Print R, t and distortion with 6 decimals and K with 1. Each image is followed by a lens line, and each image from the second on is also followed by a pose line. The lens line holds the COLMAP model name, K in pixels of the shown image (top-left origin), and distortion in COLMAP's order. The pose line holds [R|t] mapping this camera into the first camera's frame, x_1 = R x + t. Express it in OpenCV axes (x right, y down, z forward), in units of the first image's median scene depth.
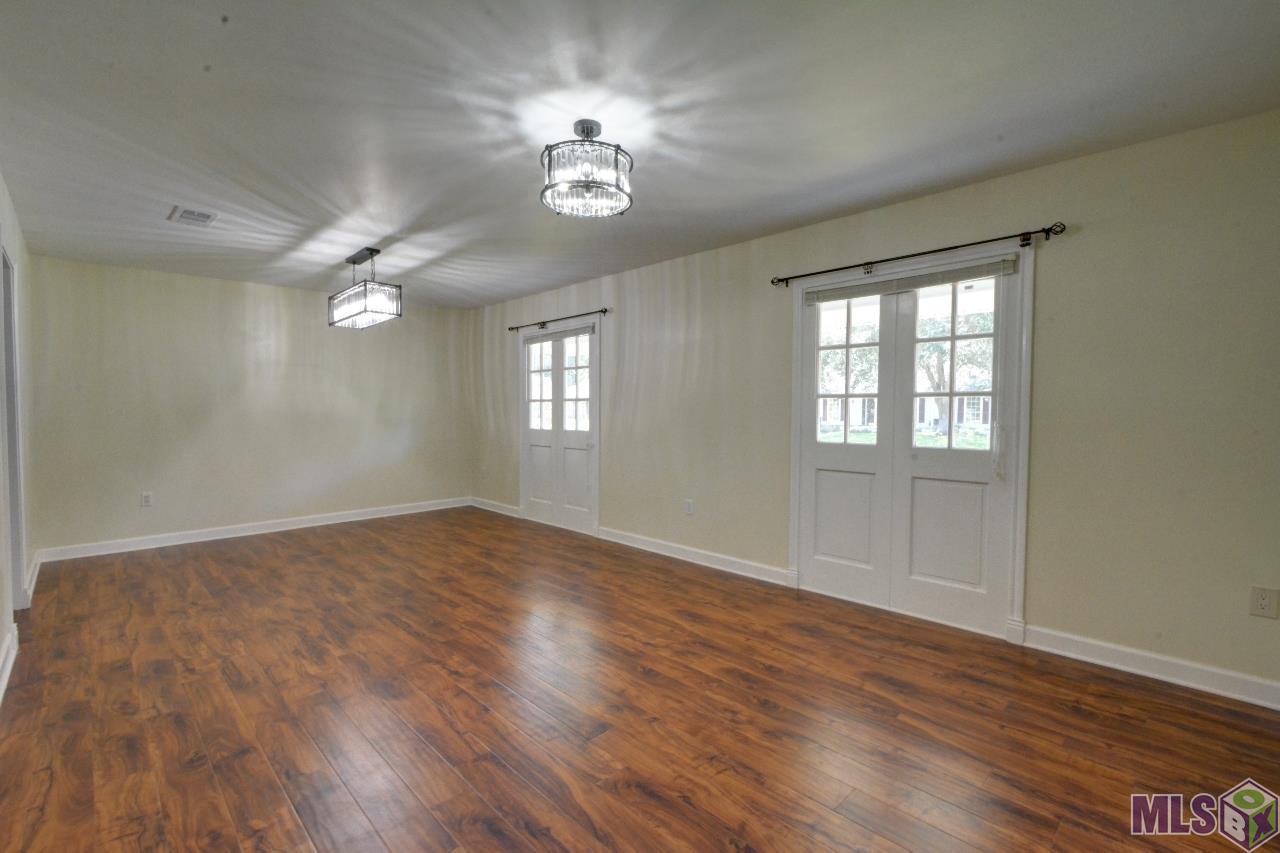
lens RADIAL K [[569.9, 0, 633.5], [0, 569.9, 428.9], [0, 0, 1]] dist [0.000989, -0.003296]
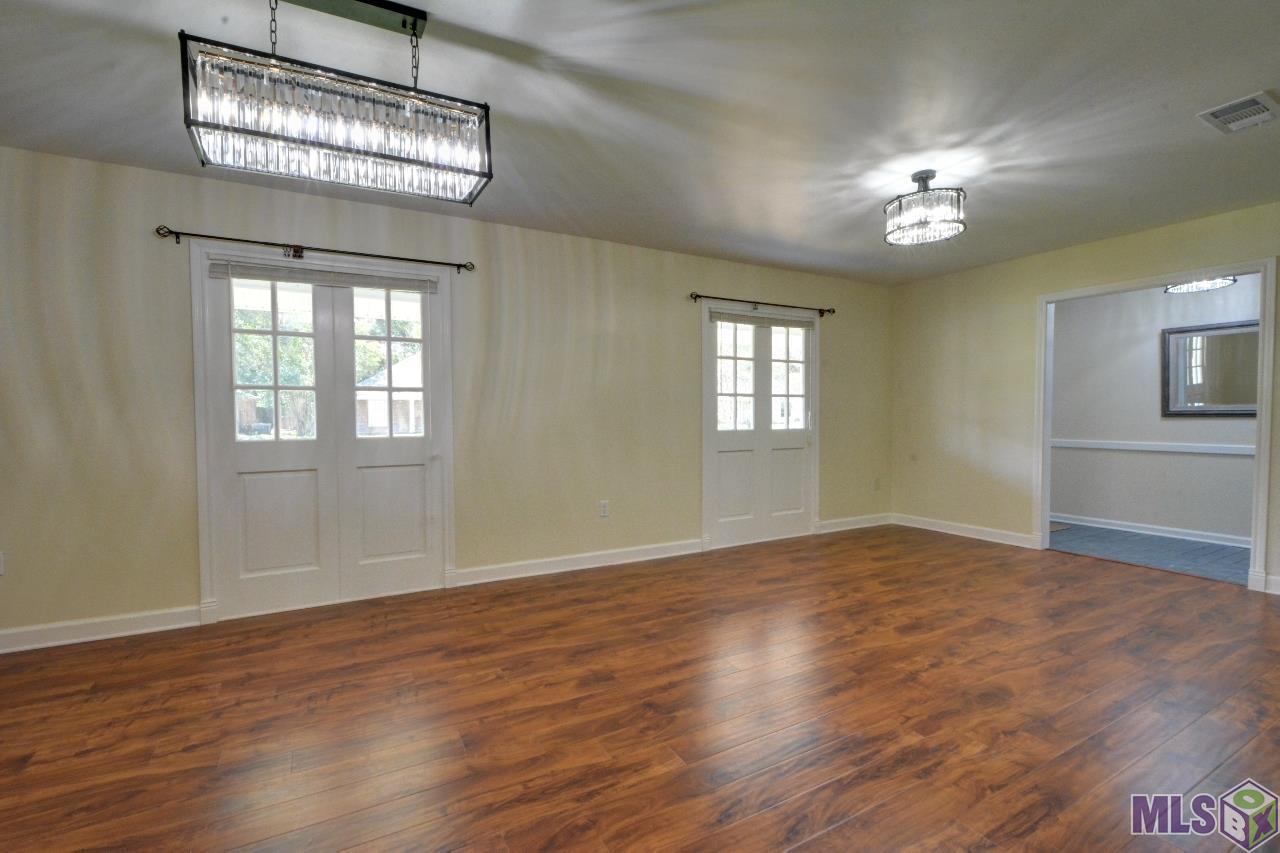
lens RADIAL K [[569.9, 0, 633.1], [0, 569.9, 428.1], [0, 0, 1]] dist [0.000989, -0.003296]
pose [[0.261873, -0.029208, 0.964660, -1.094207], [0.037899, 0.999082, 0.019962, -0.016923], [-0.964358, 0.031332, 0.262739, 0.969025]]
